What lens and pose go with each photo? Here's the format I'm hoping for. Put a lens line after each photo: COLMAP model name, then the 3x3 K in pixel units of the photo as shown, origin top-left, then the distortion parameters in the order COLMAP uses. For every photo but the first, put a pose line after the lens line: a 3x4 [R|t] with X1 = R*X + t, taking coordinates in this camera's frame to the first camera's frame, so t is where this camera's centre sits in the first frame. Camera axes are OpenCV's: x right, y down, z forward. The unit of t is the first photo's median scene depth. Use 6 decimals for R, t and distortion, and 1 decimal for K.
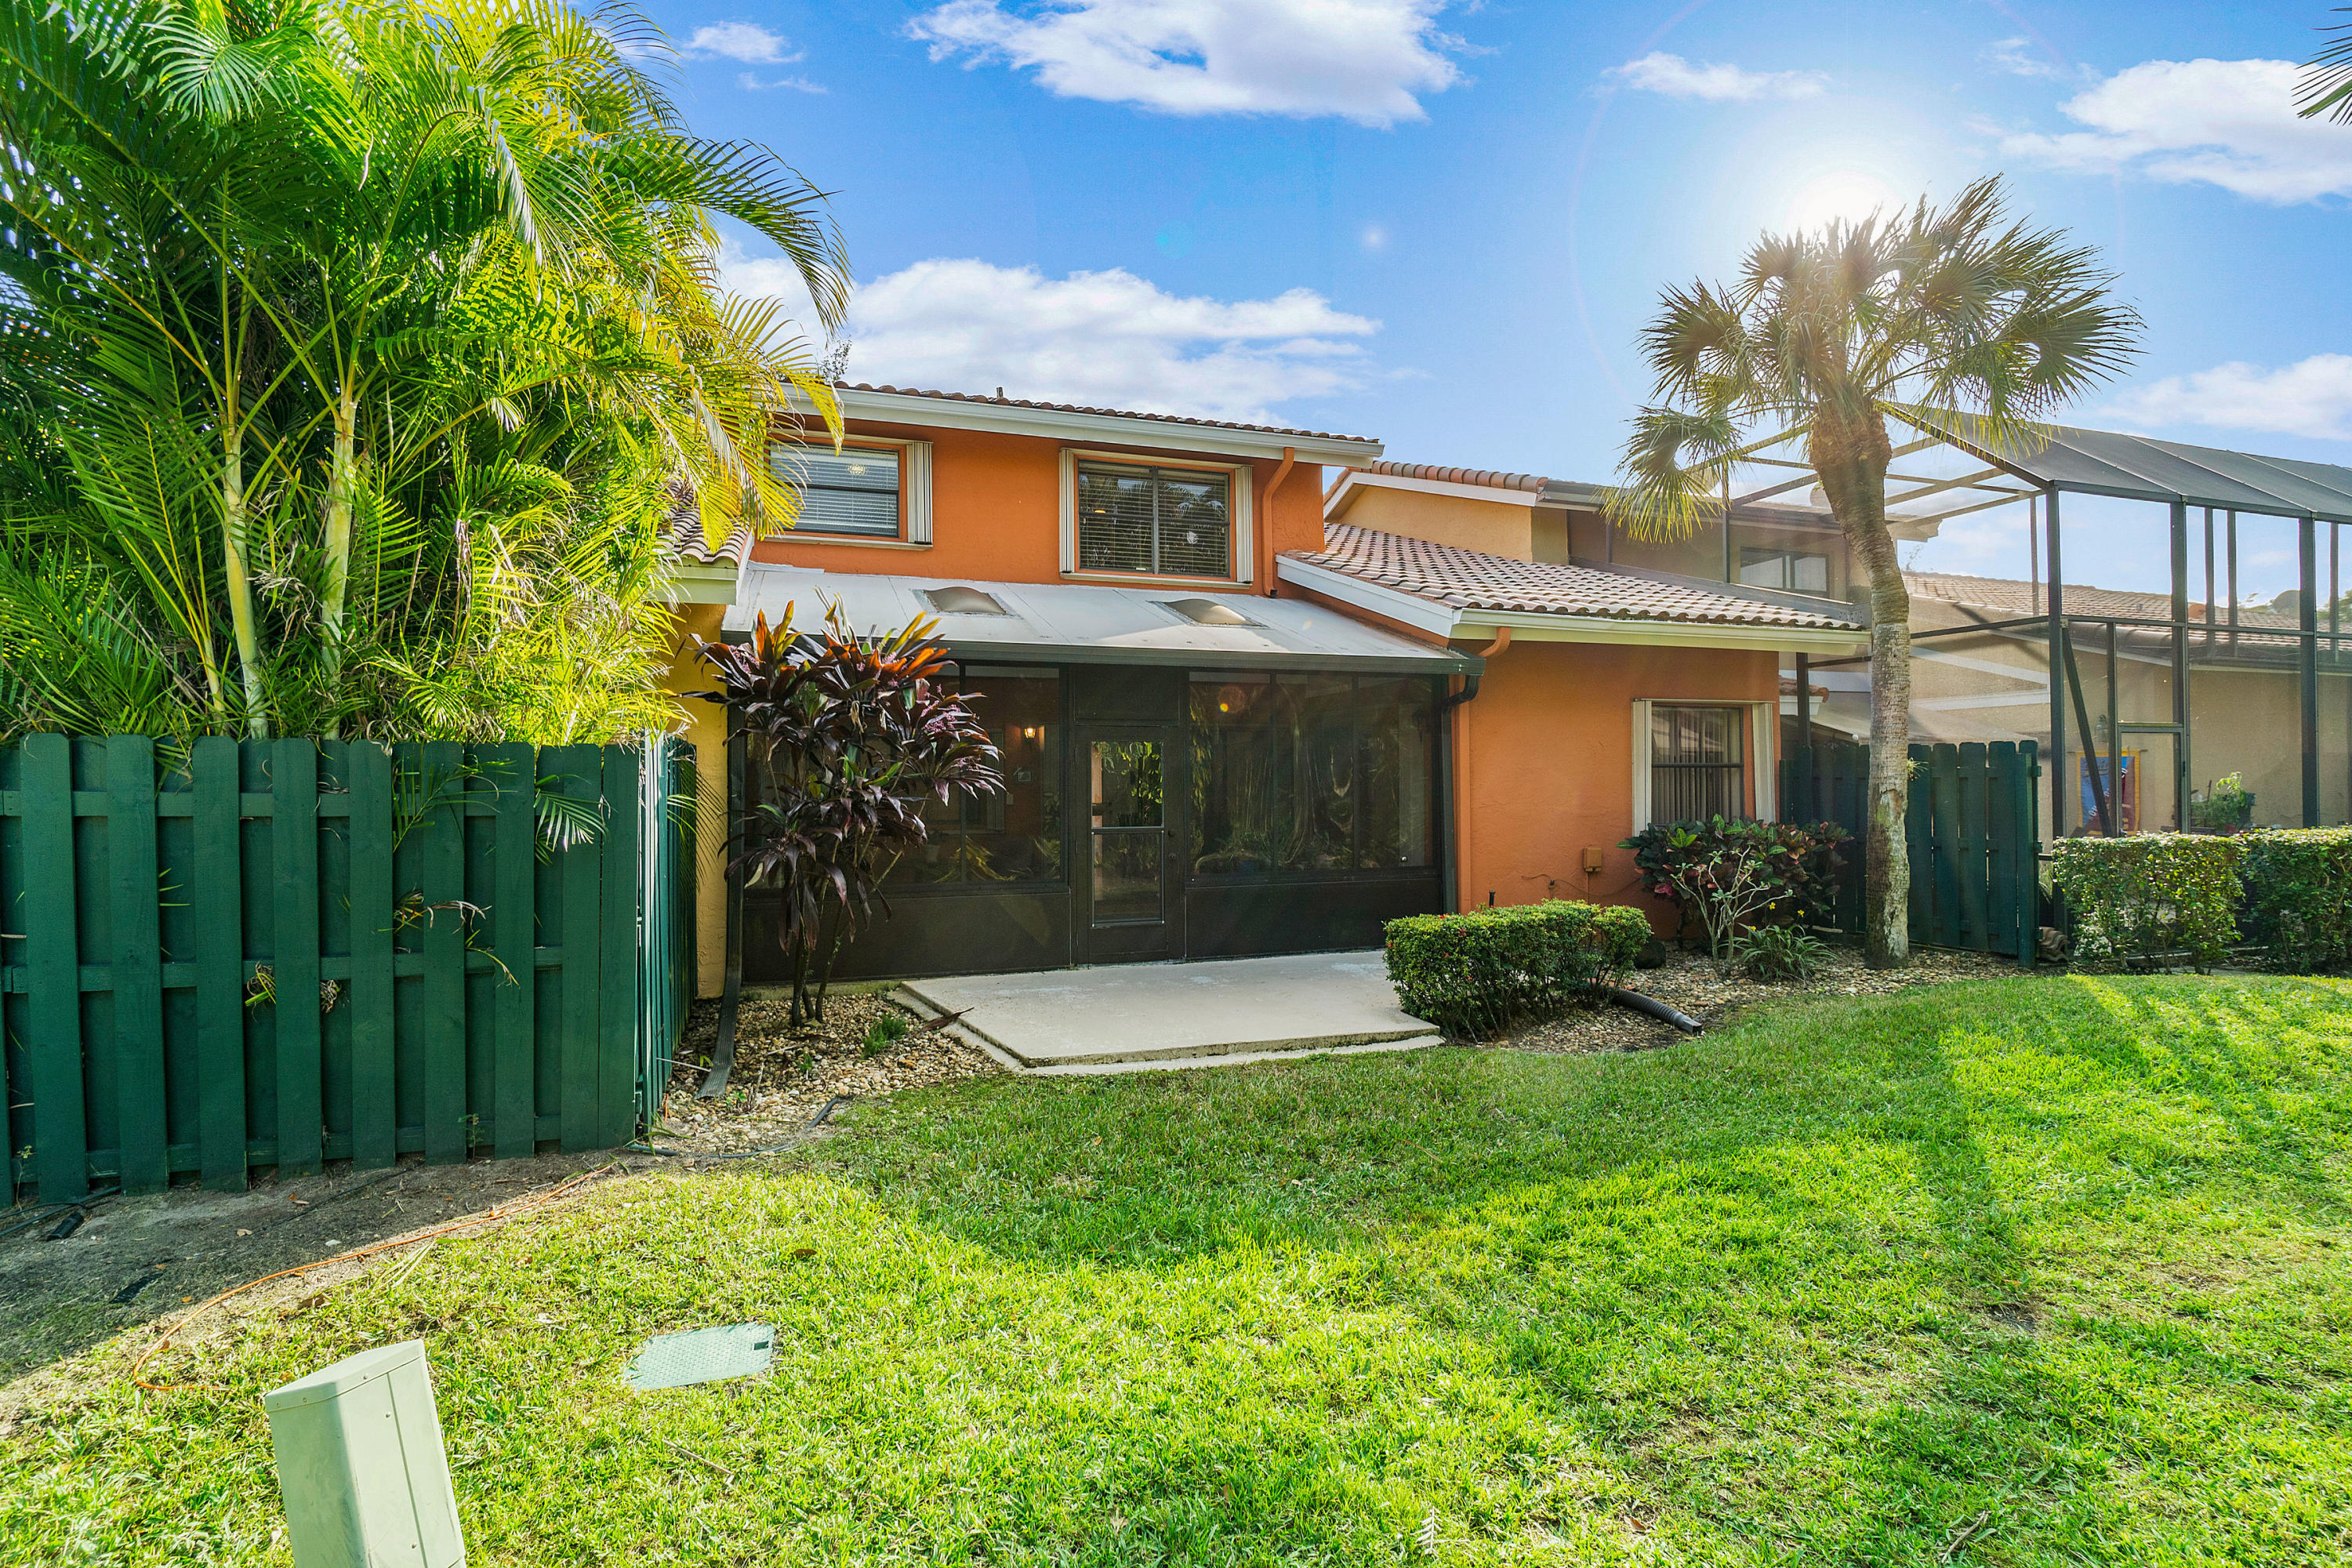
lens RADIAL K [[1114.3, 0, 1176.0], [0, 1114.3, 784.0], [0, 0, 1]] dist [0.000013, 0.000029]
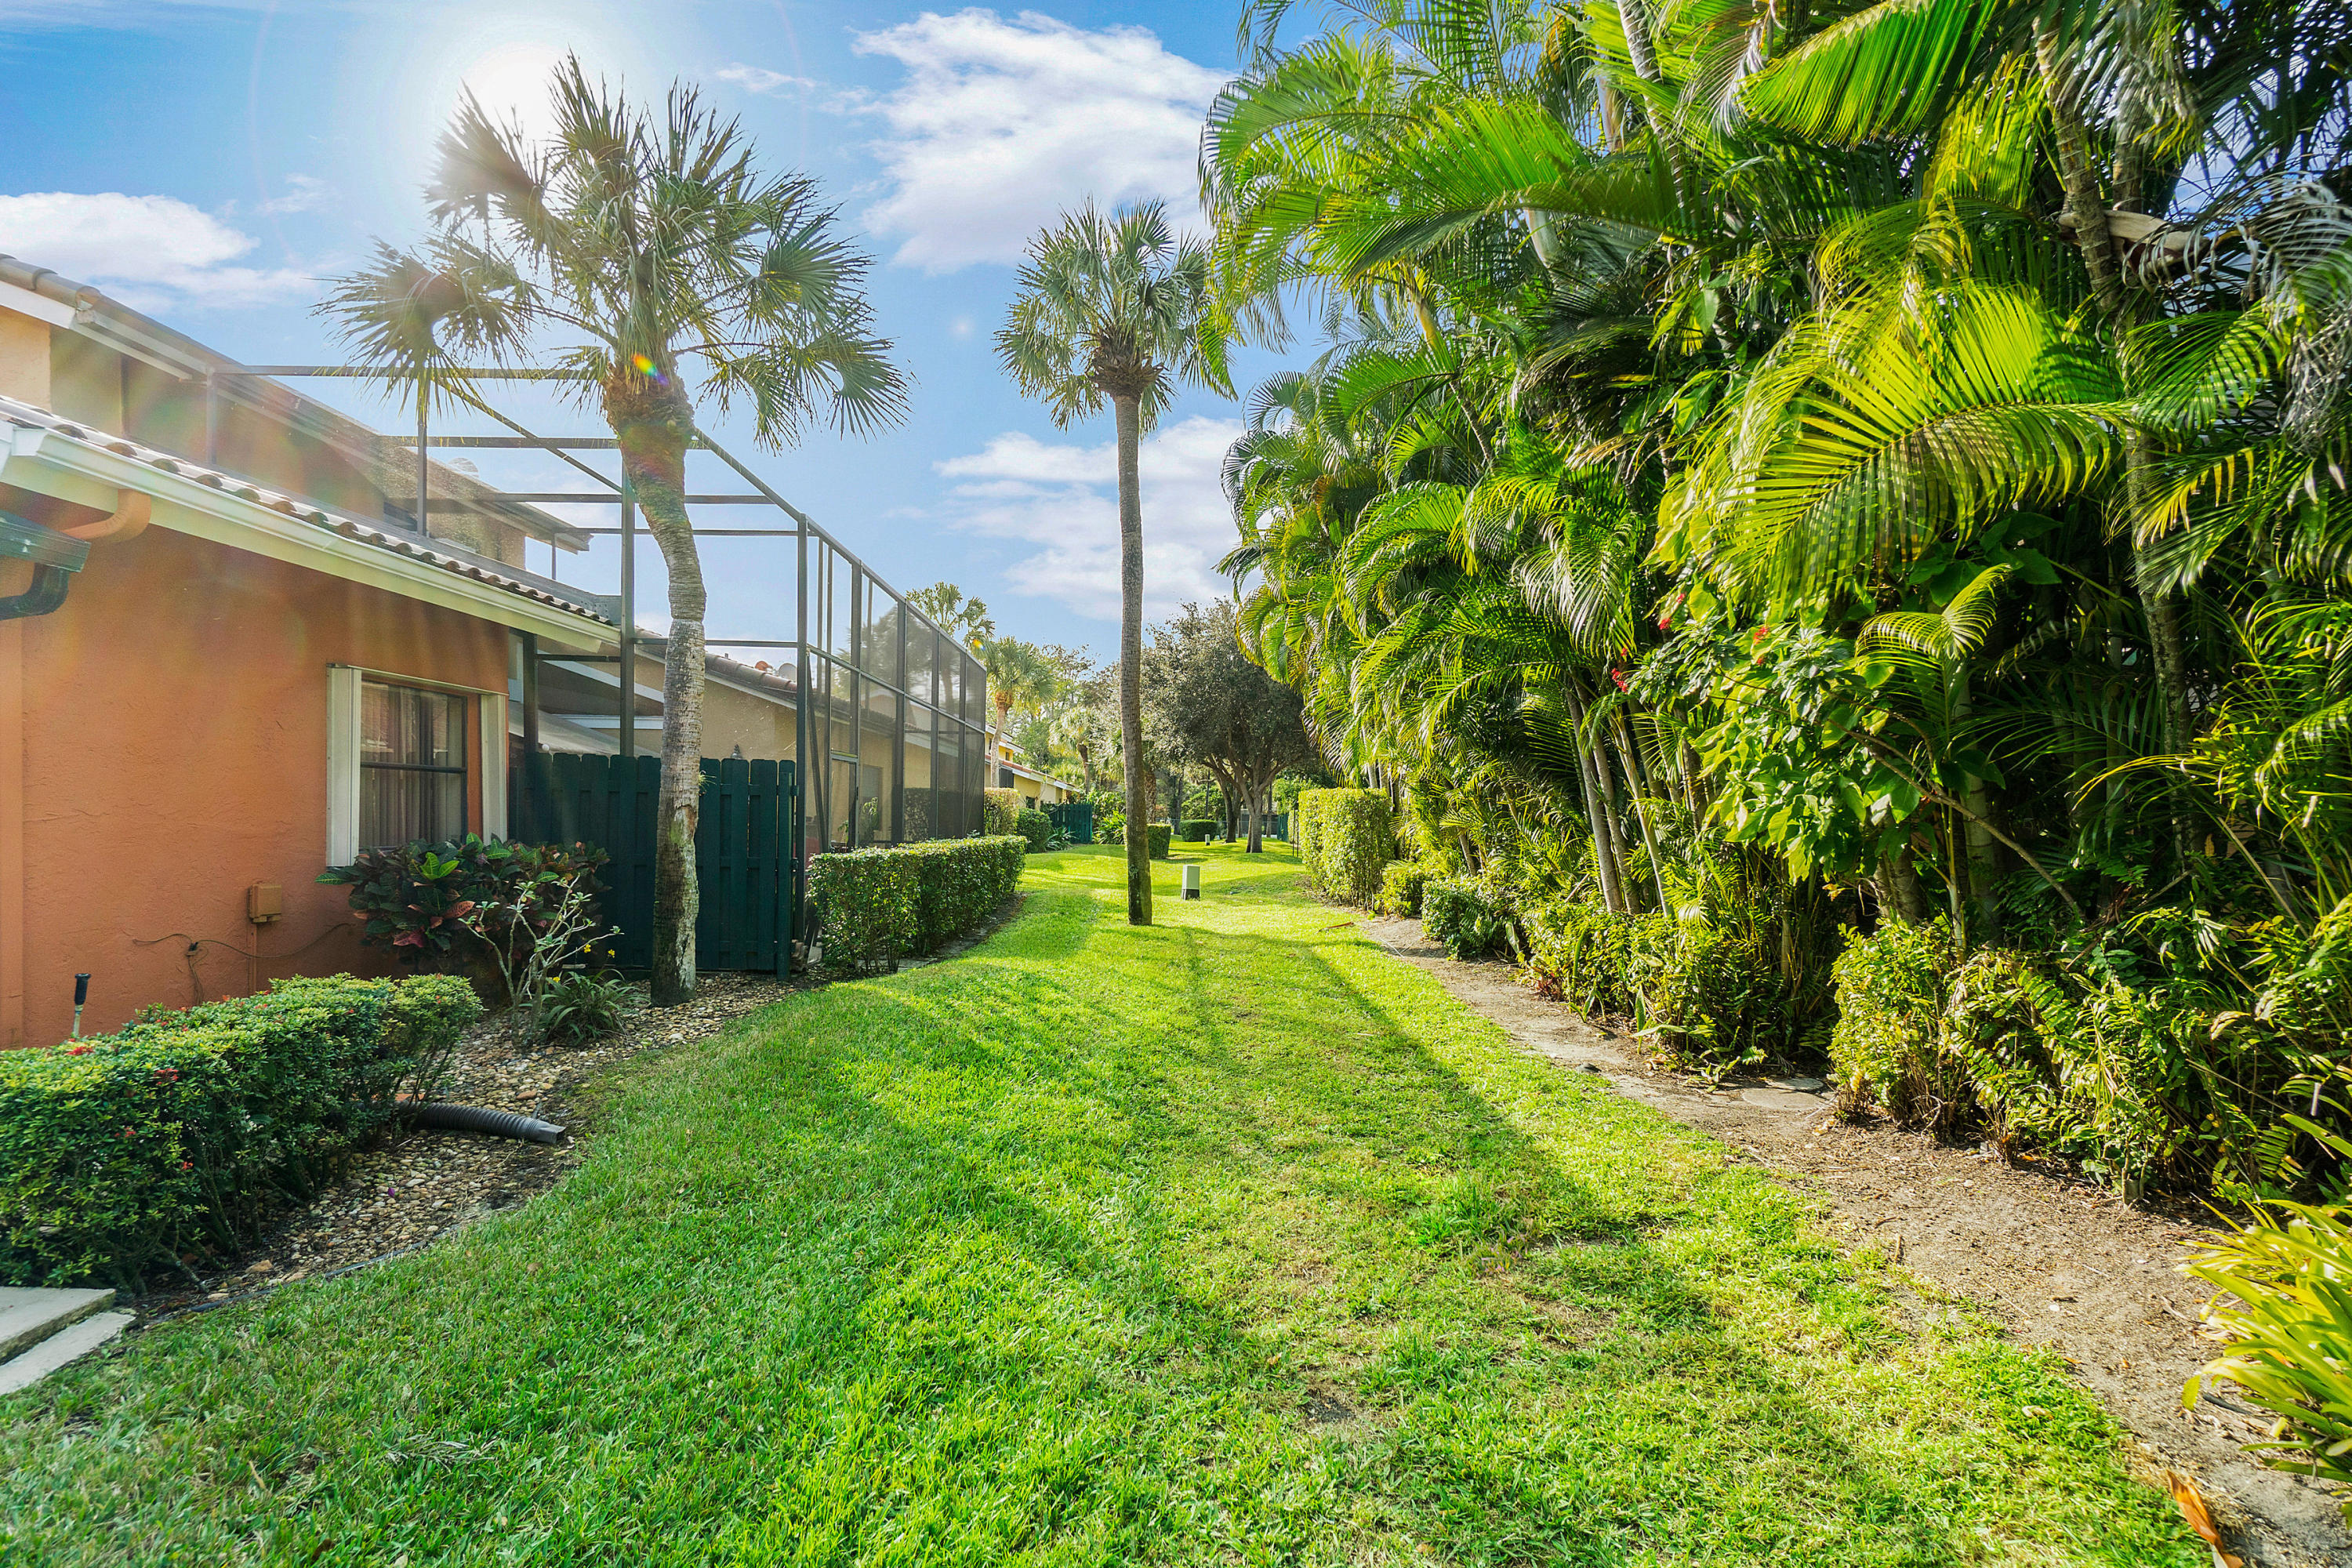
lens RADIAL K [[1040.4, 0, 1172.6], [0, 1040.4, 830.8], [0, 0, 1]] dist [-0.000588, 0.000057]
pose [[0.329631, -0.001352, 0.944109, -0.022952], [-0.022955, 0.999692, 0.009446, 0.009099], [-0.943831, -0.024786, 0.329498, 0.352774]]
